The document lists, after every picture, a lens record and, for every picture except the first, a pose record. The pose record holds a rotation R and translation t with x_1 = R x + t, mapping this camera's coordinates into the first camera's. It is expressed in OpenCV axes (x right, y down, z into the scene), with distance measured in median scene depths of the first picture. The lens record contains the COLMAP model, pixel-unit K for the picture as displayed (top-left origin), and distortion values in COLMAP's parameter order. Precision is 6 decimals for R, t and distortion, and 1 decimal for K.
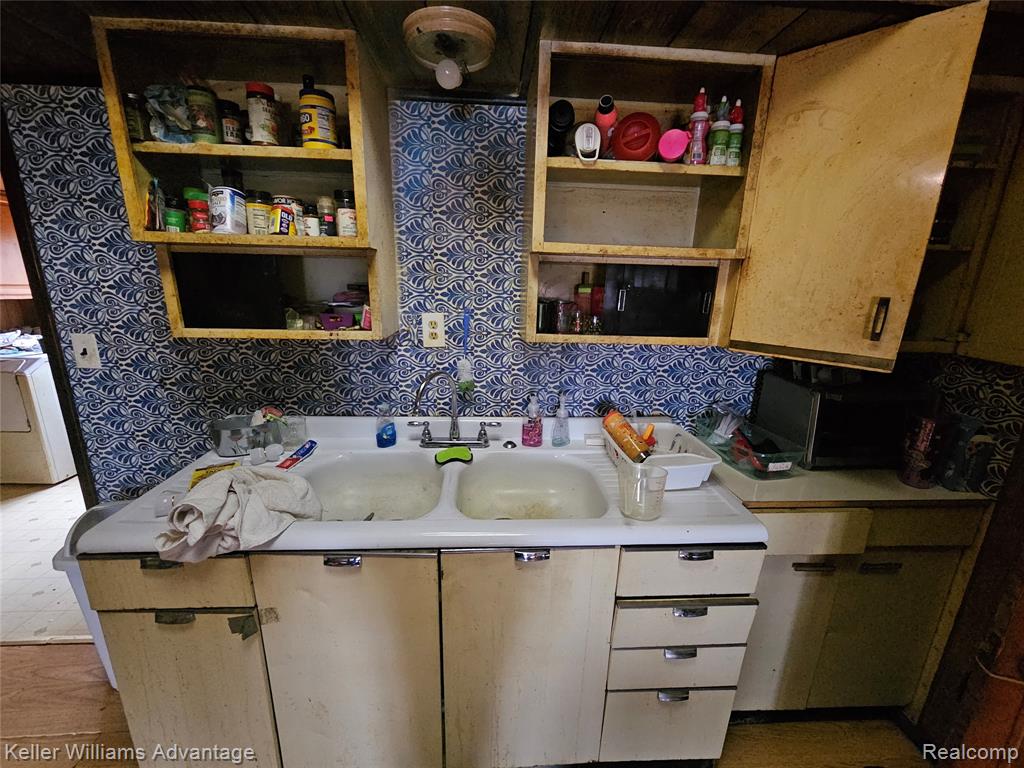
lens RADIAL K [[422.9, 0, 507.7], [0, 422.9, 386.4], [0, 0, 1]] dist [-0.000762, -0.000231]
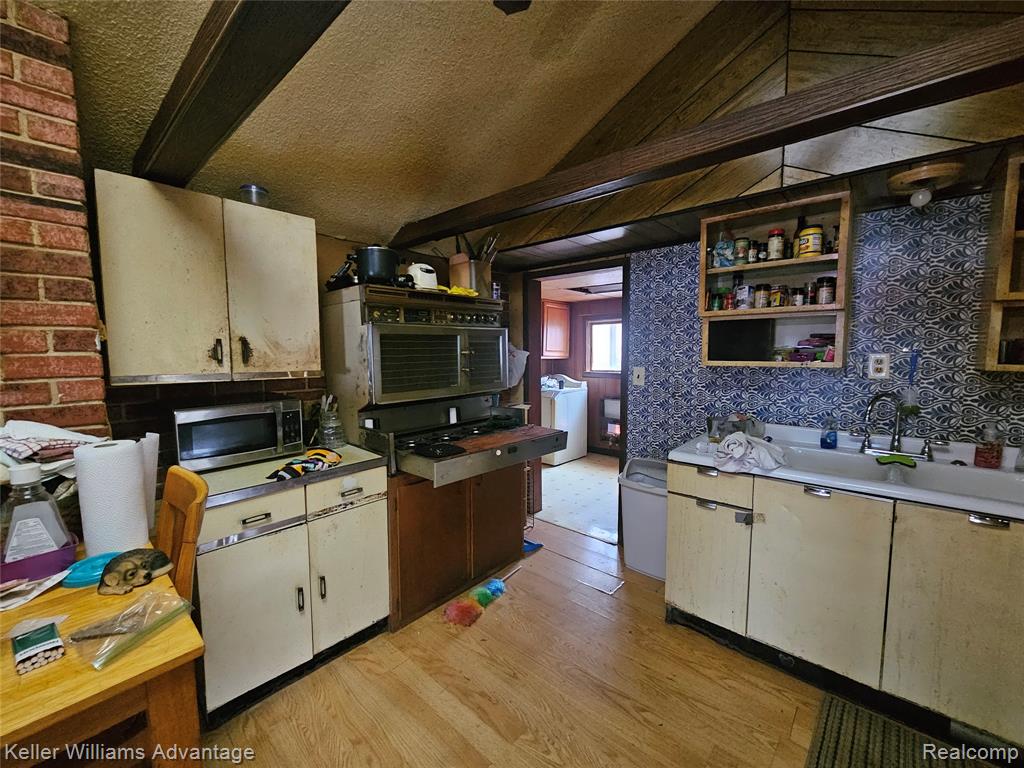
lens RADIAL K [[422.9, 0, 507.8], [0, 422.9, 387.8], [0, 0, 1]] dist [-0.000762, -0.000231]
pose [[0.708376, 0.035947, -0.704919, -0.065524], [-0.149242, 0.983750, -0.099809, 0.248236], [0.689877, 0.175906, 0.702230, -0.743890]]
